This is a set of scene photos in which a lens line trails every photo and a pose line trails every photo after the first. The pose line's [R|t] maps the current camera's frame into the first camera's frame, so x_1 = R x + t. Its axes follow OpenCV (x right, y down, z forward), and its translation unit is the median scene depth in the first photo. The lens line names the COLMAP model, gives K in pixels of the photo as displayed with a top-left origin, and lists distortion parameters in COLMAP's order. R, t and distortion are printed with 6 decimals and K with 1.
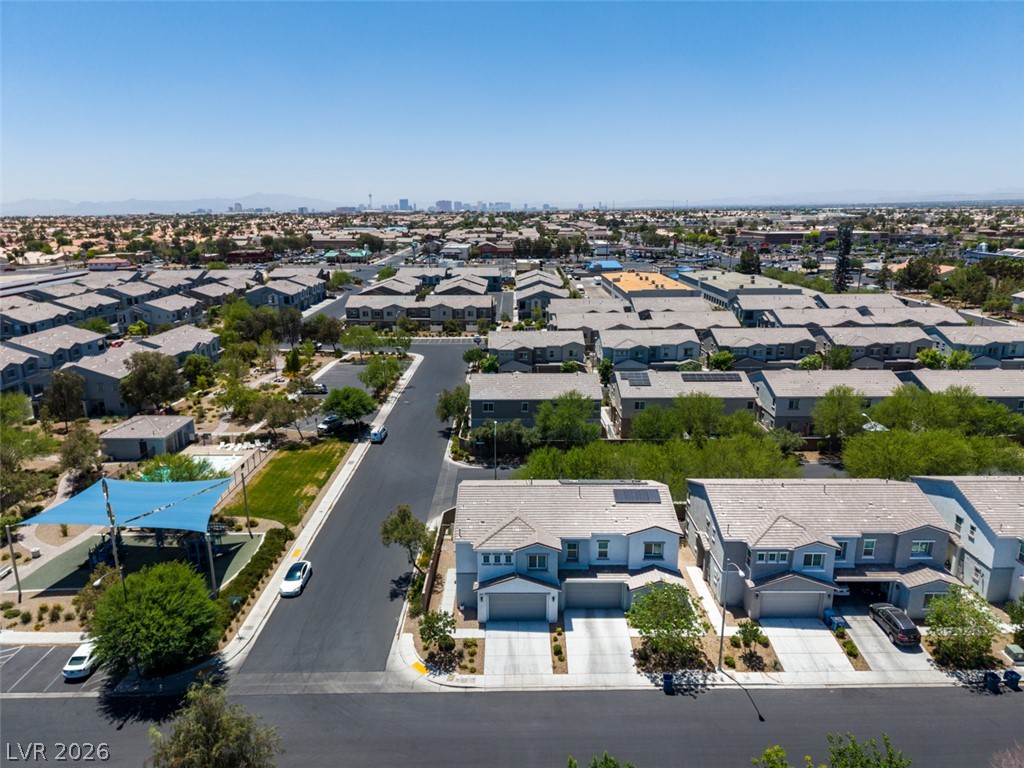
lens RADIAL K [[680.2, 0, 514.6], [0, 680.2, 386.2], [0, 0, 1]] dist [0.055701, -0.063452]
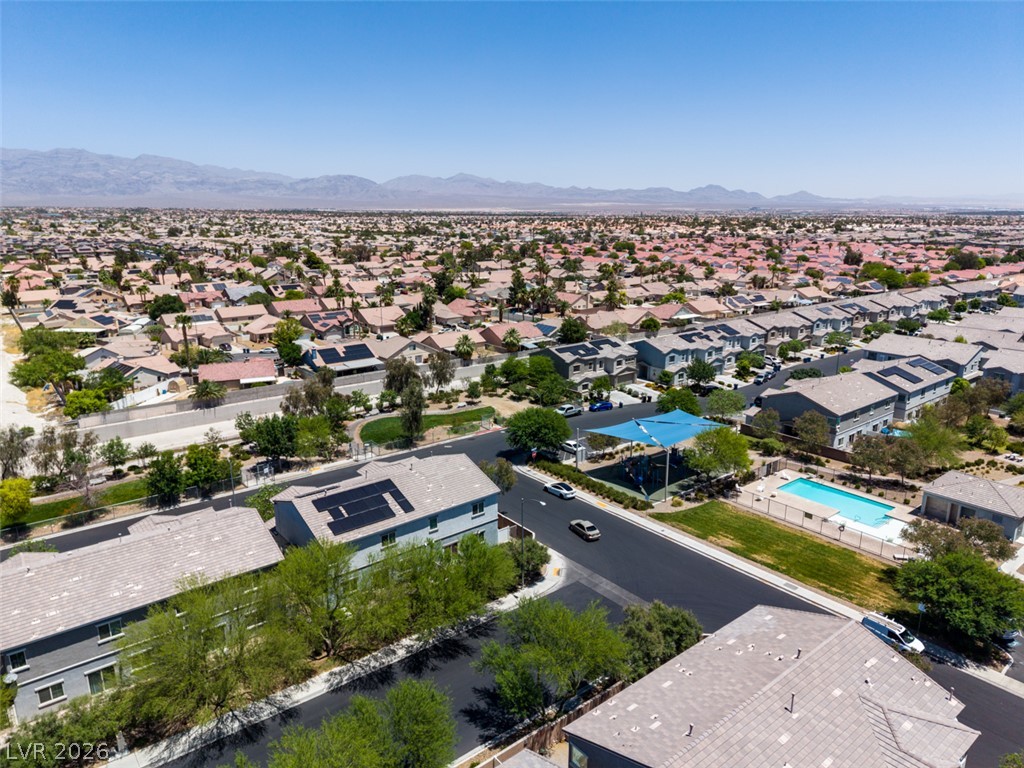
lens RADIAL K [[680.2, 0, 511.0], [0, 680.2, 390.1], [0, 0, 1]] dist [0.055701, -0.063452]
pose [[-0.785403, 0.166751, -0.596101, 0.465706], [-0.148975, 0.883800, 0.443514, -0.421602], [0.600791, 0.437141, -0.669297, 1.535527]]
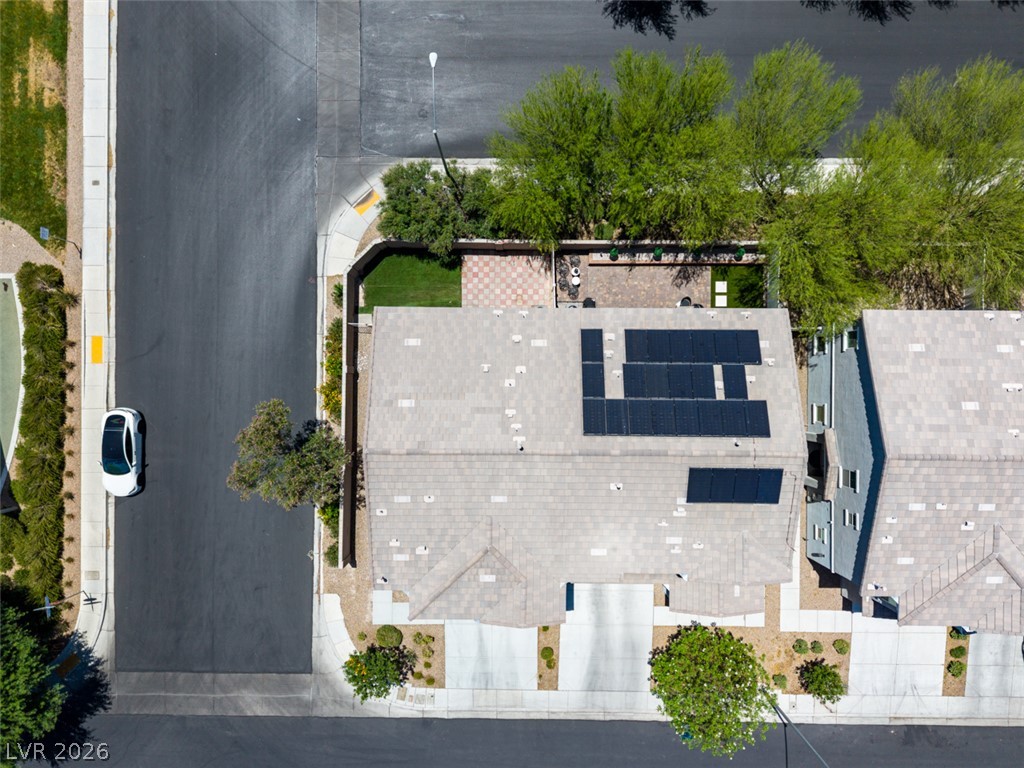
lens RADIAL K [[680.2, 0, 512.8], [0, 680.2, 390.6], [0, 0, 1]] dist [0.055701, -0.063452]
pose [[0.999939, 0.011021, 0.000948, 0.017201], [-0.003705, 0.252905, 0.967484, -0.272593], [0.010423, -0.967428, 0.252931, 0.787473]]
